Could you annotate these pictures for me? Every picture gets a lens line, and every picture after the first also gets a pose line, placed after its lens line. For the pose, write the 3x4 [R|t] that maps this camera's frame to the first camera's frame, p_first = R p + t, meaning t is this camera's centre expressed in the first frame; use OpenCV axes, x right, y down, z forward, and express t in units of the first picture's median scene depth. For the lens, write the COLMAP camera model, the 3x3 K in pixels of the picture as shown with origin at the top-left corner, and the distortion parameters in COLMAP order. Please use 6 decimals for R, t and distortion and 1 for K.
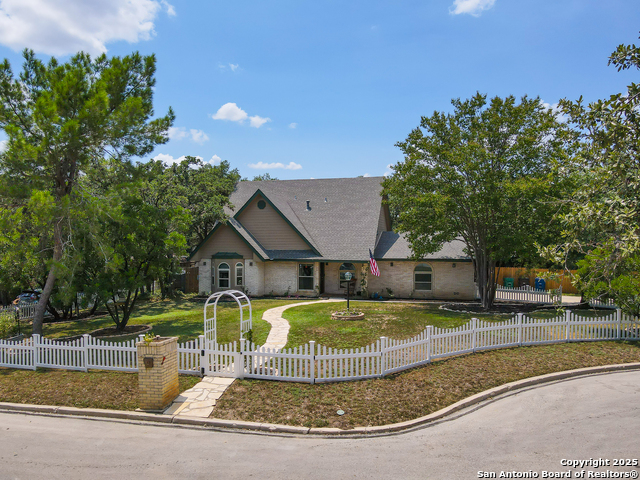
lens RADIAL K [[460.9, 0, 320.0], [0, 460.9, 240.0], [0, 0, 1]] dist [0.012661, 0.003245]
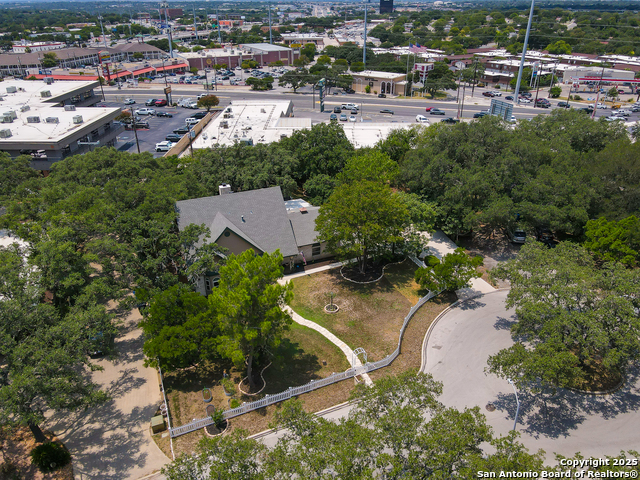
lens RADIAL K [[460.9, 0, 320.0], [0, 460.9, 240.0], [0, 0, 1]] dist [0.012661, 0.003245]
pose [[0.792808, -0.289689, 0.536224, -1.867343], [0.018266, 0.890716, 0.454193, -1.981734], [-0.609198, -0.350293, 0.711458, -0.766709]]
